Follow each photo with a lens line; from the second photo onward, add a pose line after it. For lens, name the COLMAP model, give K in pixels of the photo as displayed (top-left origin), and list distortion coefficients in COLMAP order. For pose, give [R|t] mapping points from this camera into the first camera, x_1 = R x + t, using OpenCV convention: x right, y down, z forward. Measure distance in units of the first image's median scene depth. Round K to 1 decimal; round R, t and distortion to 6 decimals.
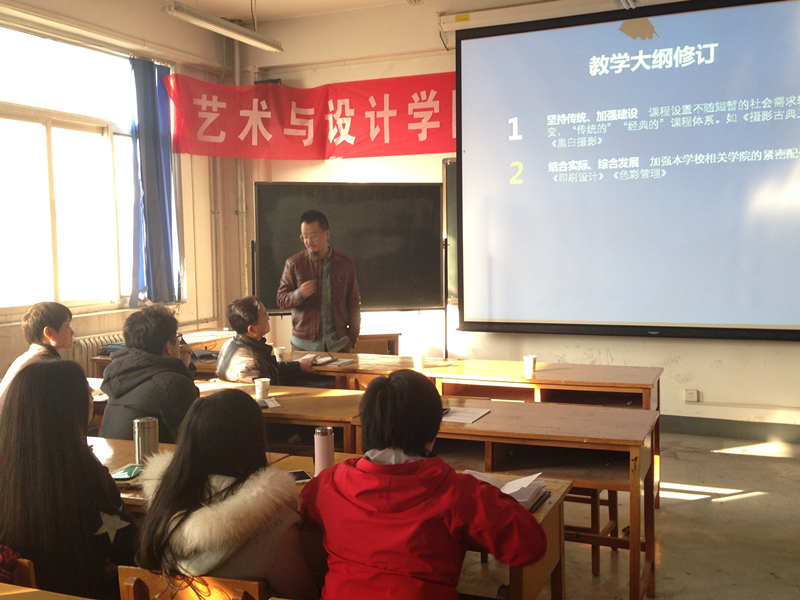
lens RADIAL K [[867.1, 0, 400.0], [0, 867.1, 300.0], [0, 0, 1]] dist [0.092614, -0.000800]
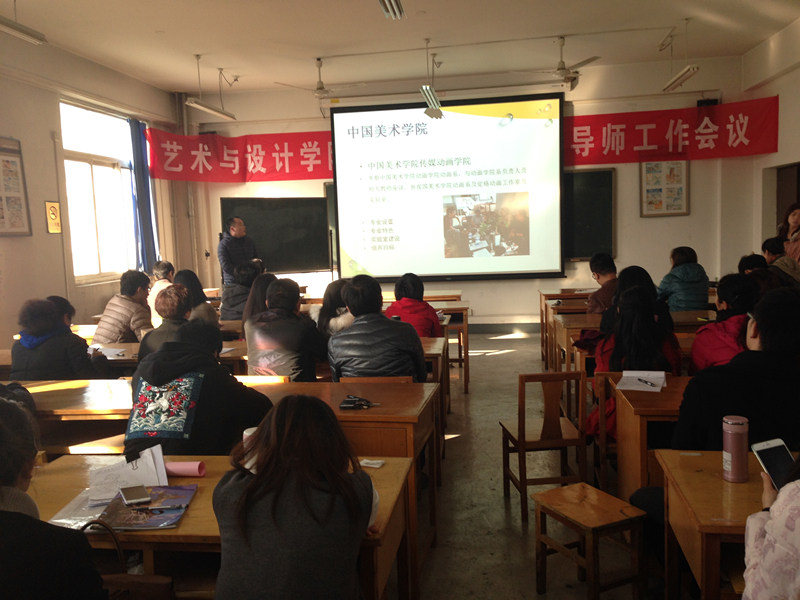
lens RADIAL K [[750.5, 0, 400.0], [0, 750.5, 300.0], [0, 0, 1]] dist [0.147153, -0.217290]
pose [[0.961555, -0.045345, 0.270843, -0.210649], [0.041921, 0.998951, 0.018420, 0.042513], [-0.271394, -0.006358, 0.962447, -0.434455]]
